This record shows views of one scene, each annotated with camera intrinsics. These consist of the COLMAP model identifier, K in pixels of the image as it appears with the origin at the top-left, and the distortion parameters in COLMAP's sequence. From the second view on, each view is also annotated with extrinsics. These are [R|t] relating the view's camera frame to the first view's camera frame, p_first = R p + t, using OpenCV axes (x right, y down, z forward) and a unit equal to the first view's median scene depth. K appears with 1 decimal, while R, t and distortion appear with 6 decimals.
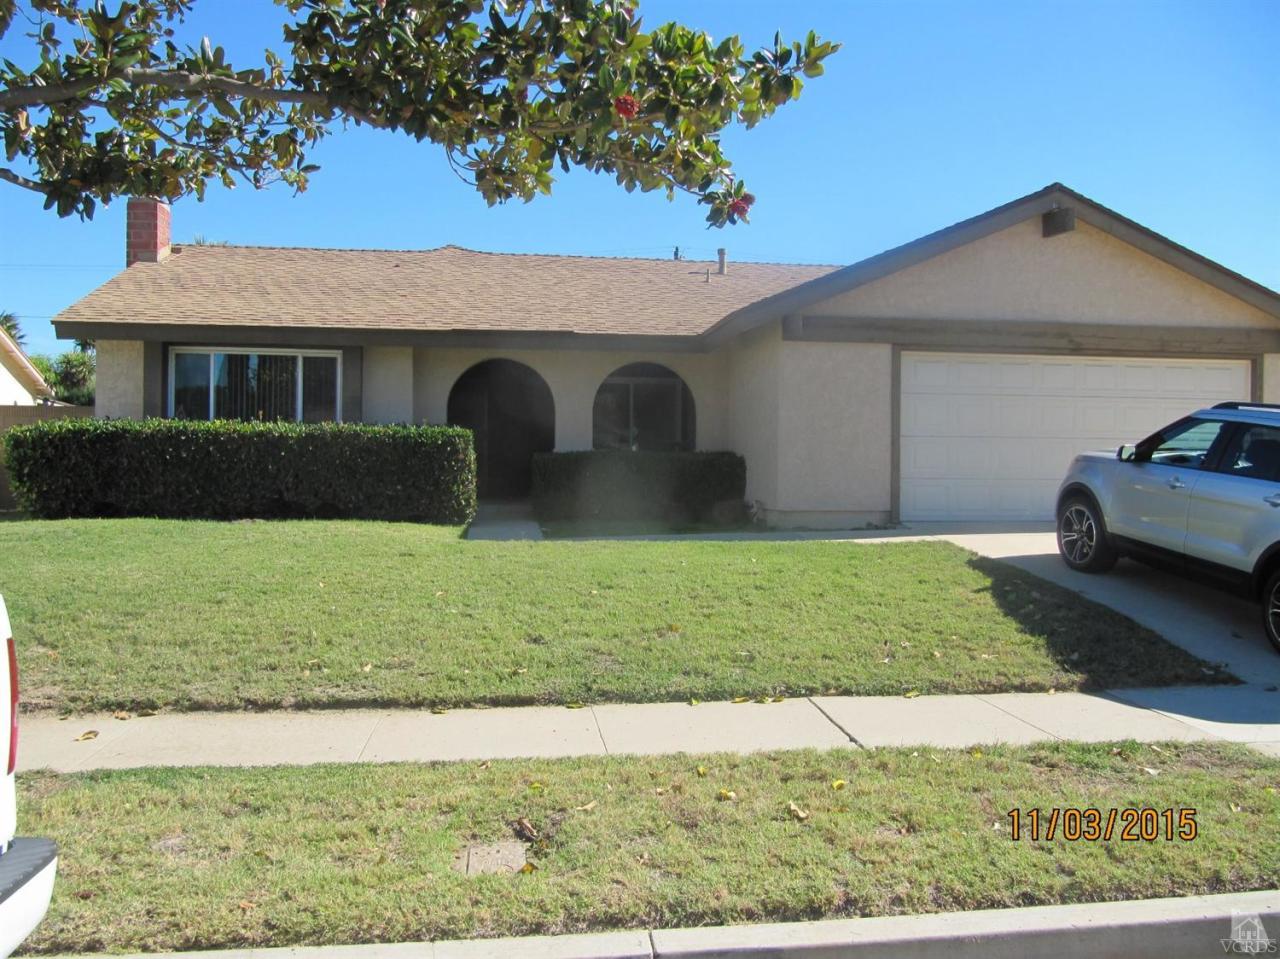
lens RADIAL K [[1042.5, 0, 638.0], [0, 1042.5, 475.5], [0, 0, 1]] dist [-0.054741, 0.023868]
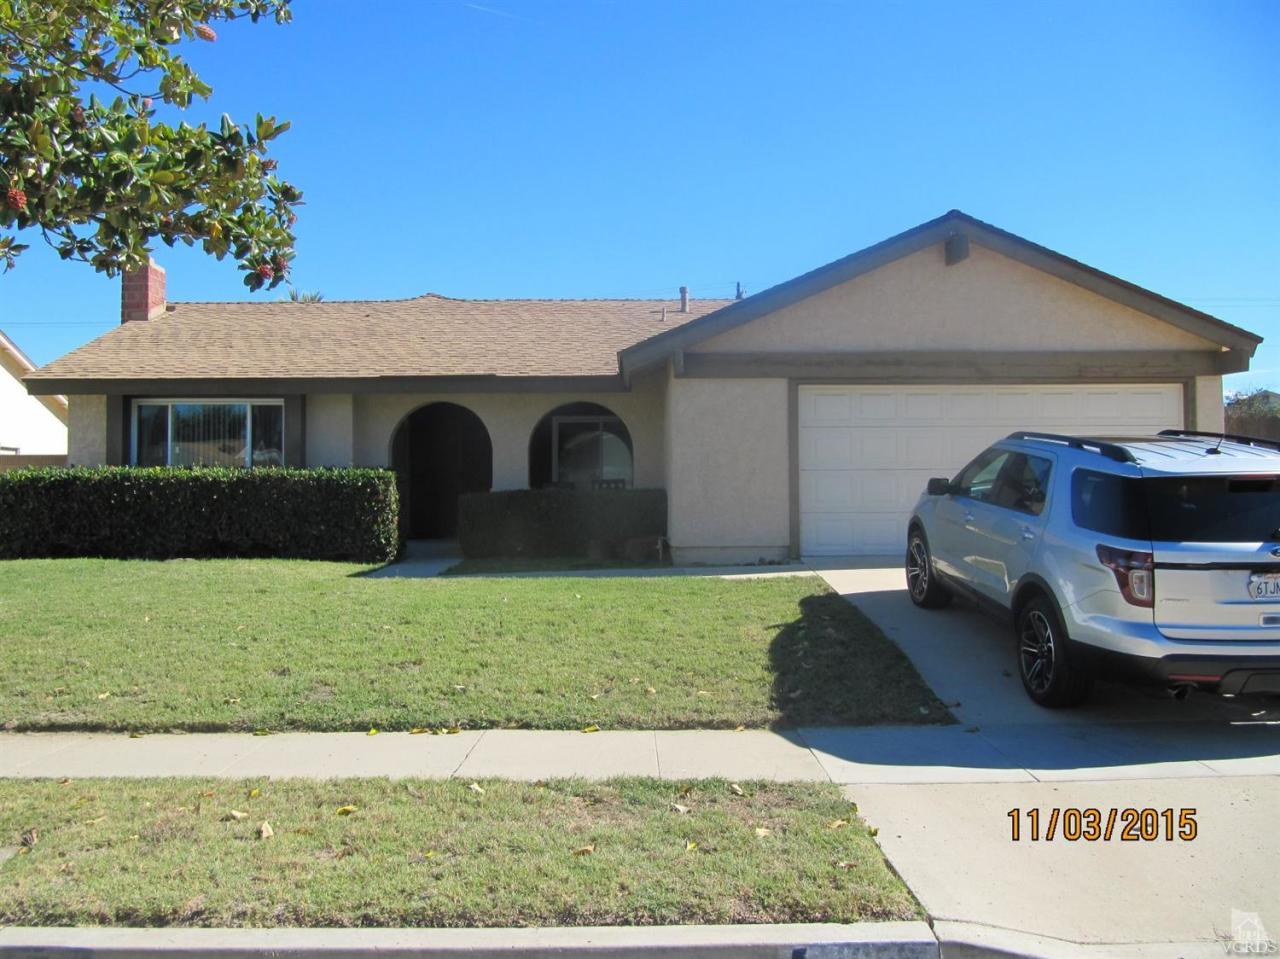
lens RADIAL K [[1042.5, 0, 632.8], [0, 1042.5, 483.1], [0, 0, 1]] dist [-0.054741, 0.023868]
pose [[0.992188, -0.015943, -0.123725, 0.220583], [0.012691, 0.999554, -0.027032, -0.001137], [0.124101, 0.025250, 0.991948, -0.006977]]
